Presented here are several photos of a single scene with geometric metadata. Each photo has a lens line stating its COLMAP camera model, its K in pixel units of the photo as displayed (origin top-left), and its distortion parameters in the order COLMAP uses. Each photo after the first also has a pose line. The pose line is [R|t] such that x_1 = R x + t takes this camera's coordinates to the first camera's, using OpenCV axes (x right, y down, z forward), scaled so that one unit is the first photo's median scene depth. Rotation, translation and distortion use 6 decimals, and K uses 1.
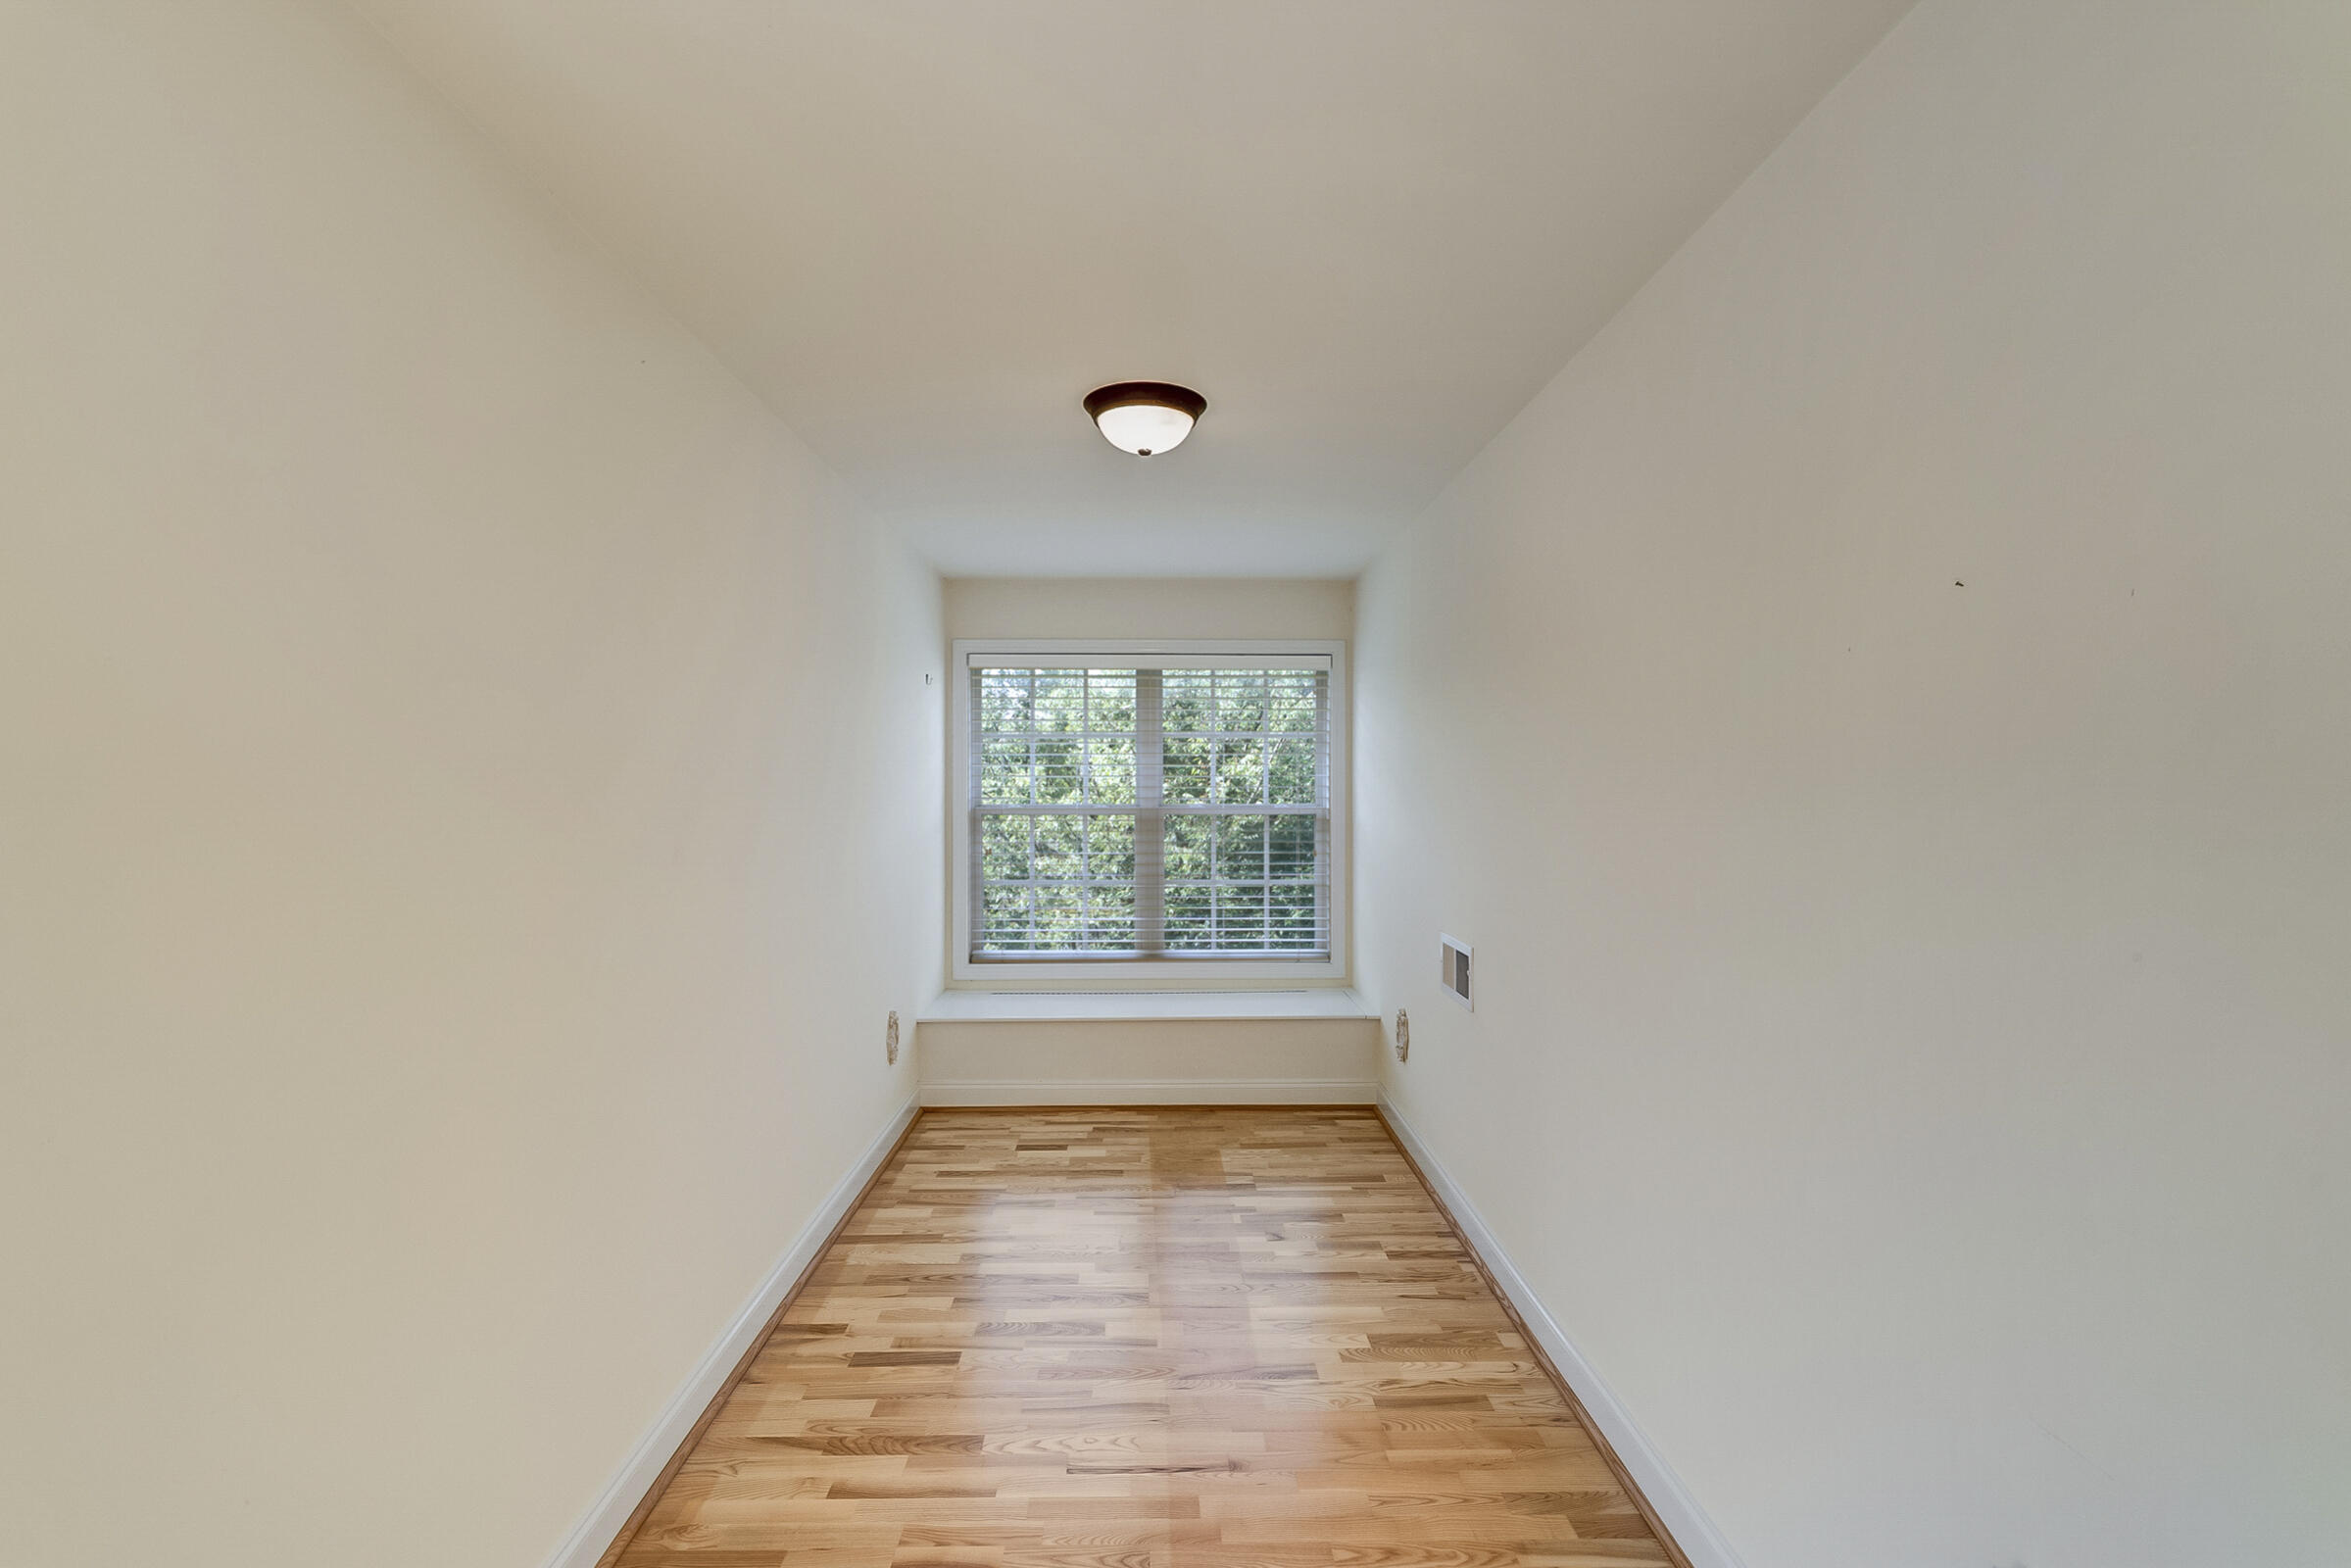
lens RADIAL K [[1060.8, 0, 1179.5], [0, 1060.8, 783.8], [0, 0, 1]] dist [-0.003433, -0.000417]
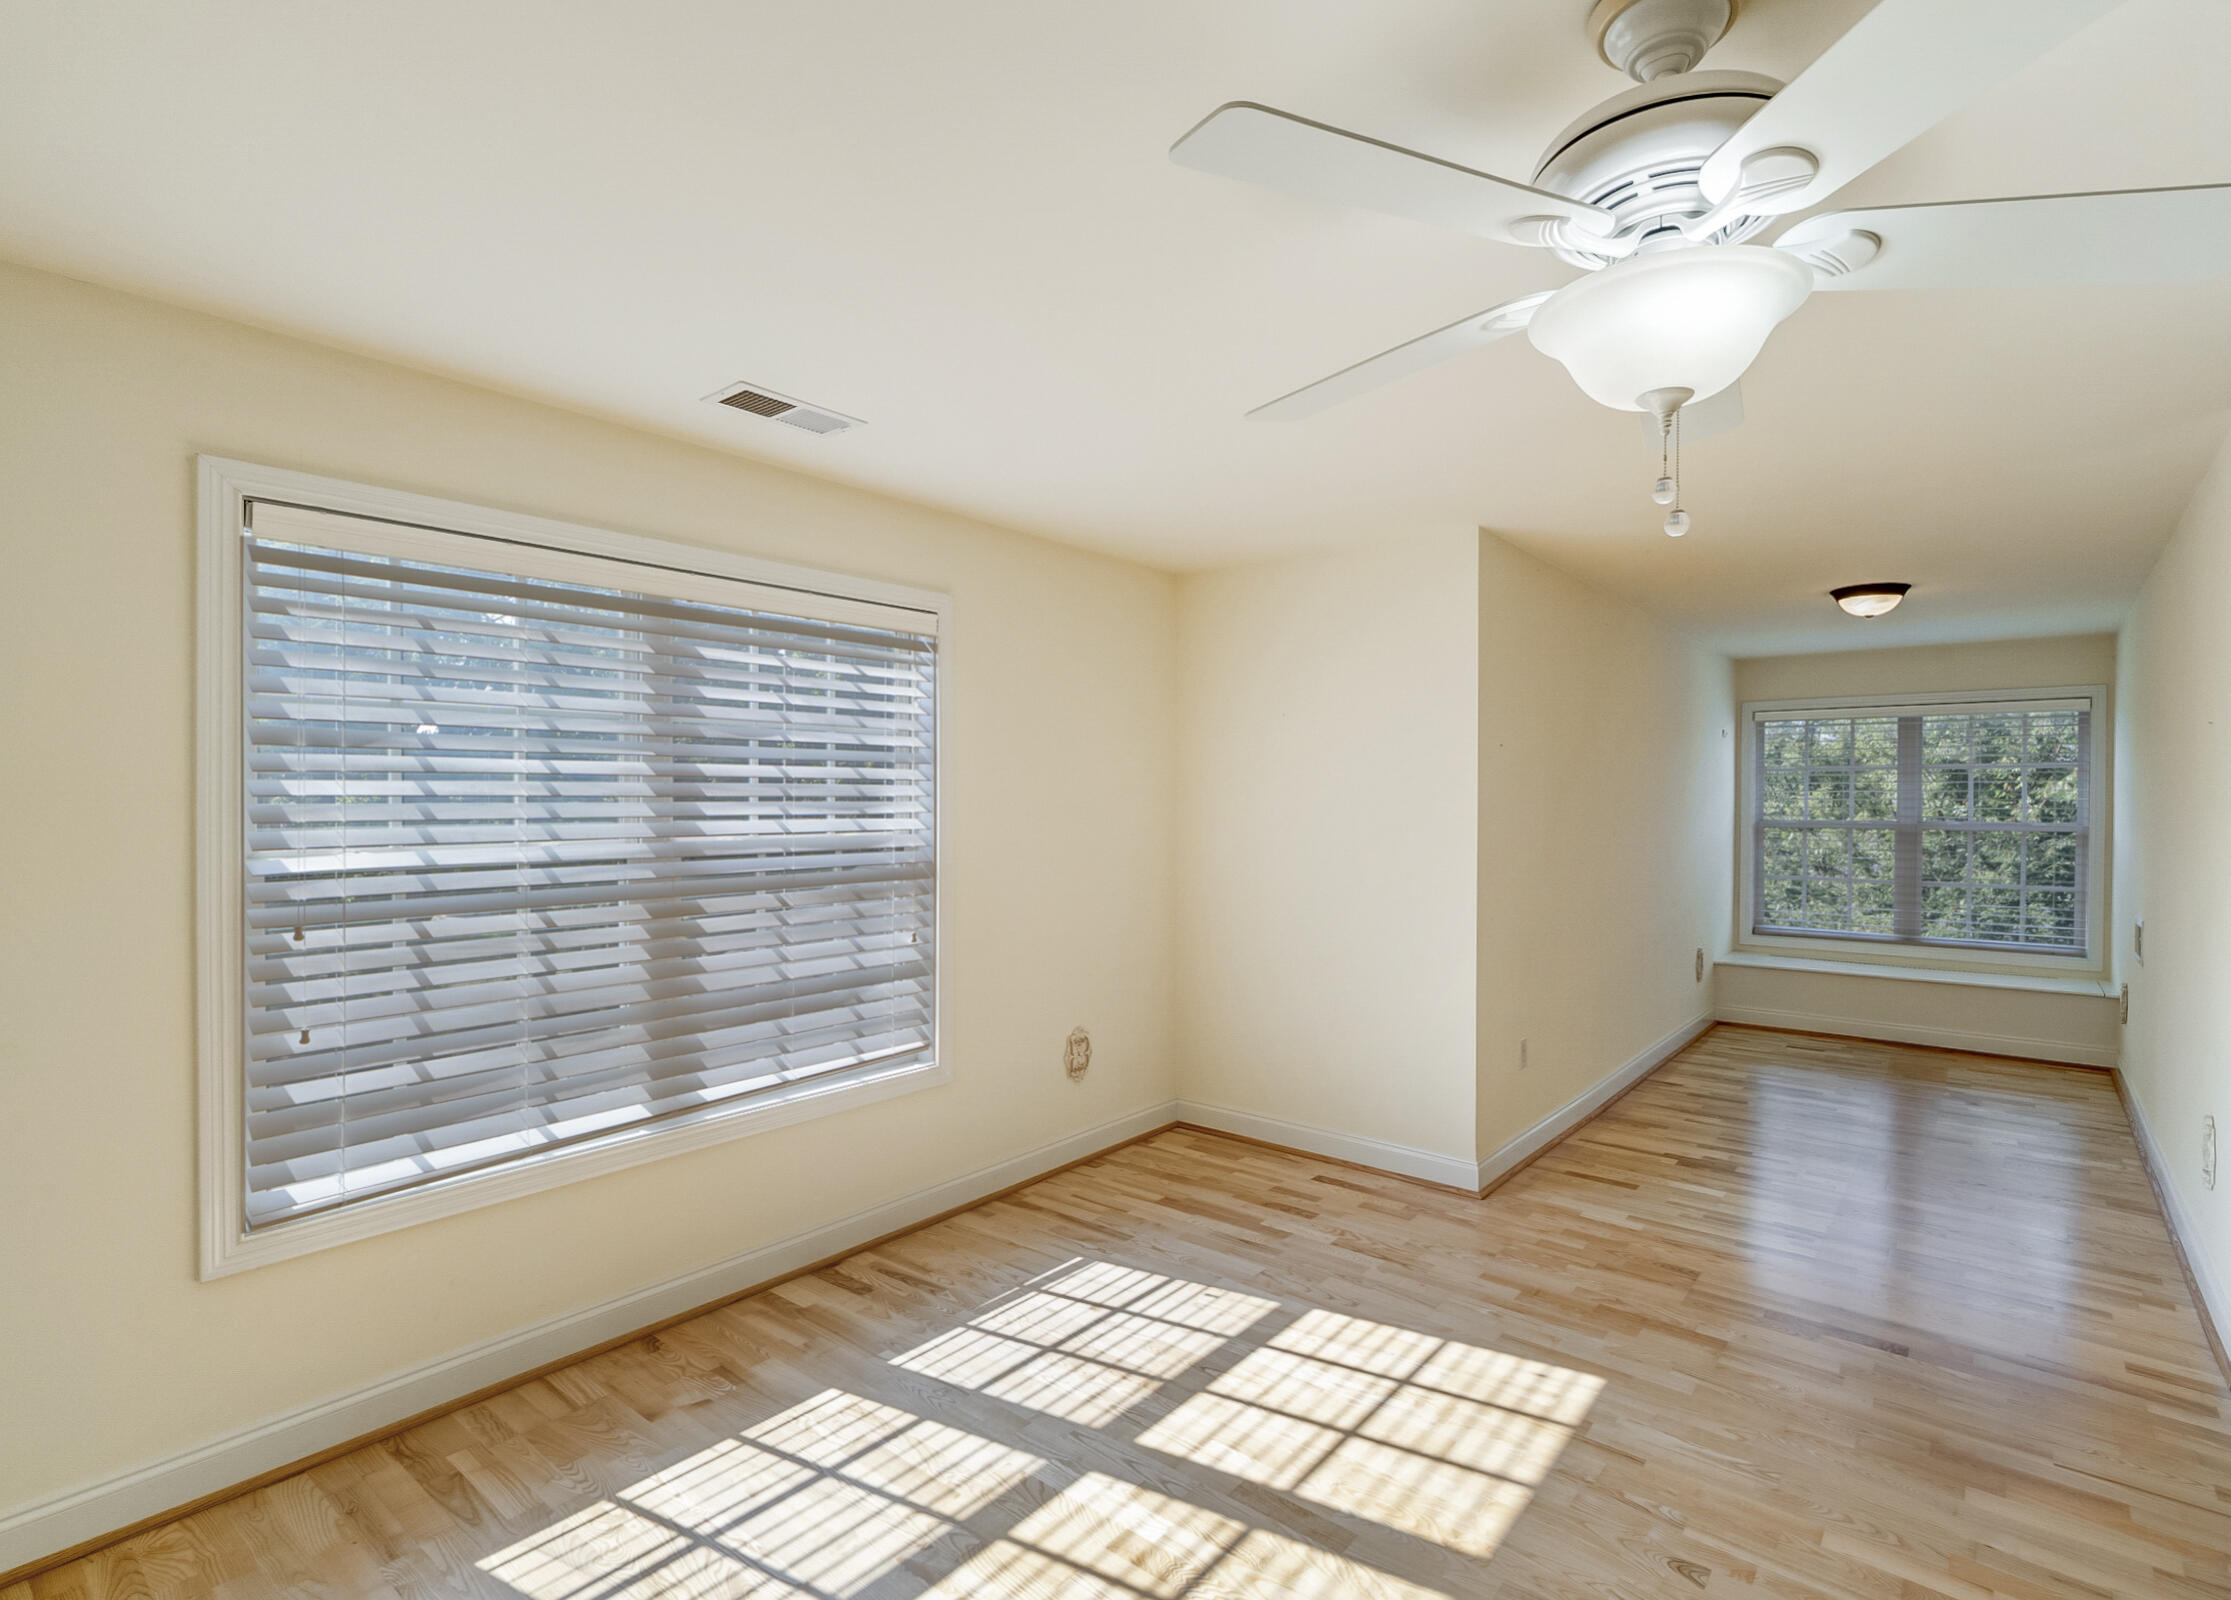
lens RADIAL K [[1076.5, 0, 1206.9], [0, 1076.5, 808.5], [0, 0, 1]] dist [0.005019, -0.000095]
pose [[0.789488, 0.012205, -0.613645, 0.104319], [-0.008509, 0.999924, 0.008942, -0.001507], [0.613707, -0.001838, 0.789531, -0.564825]]
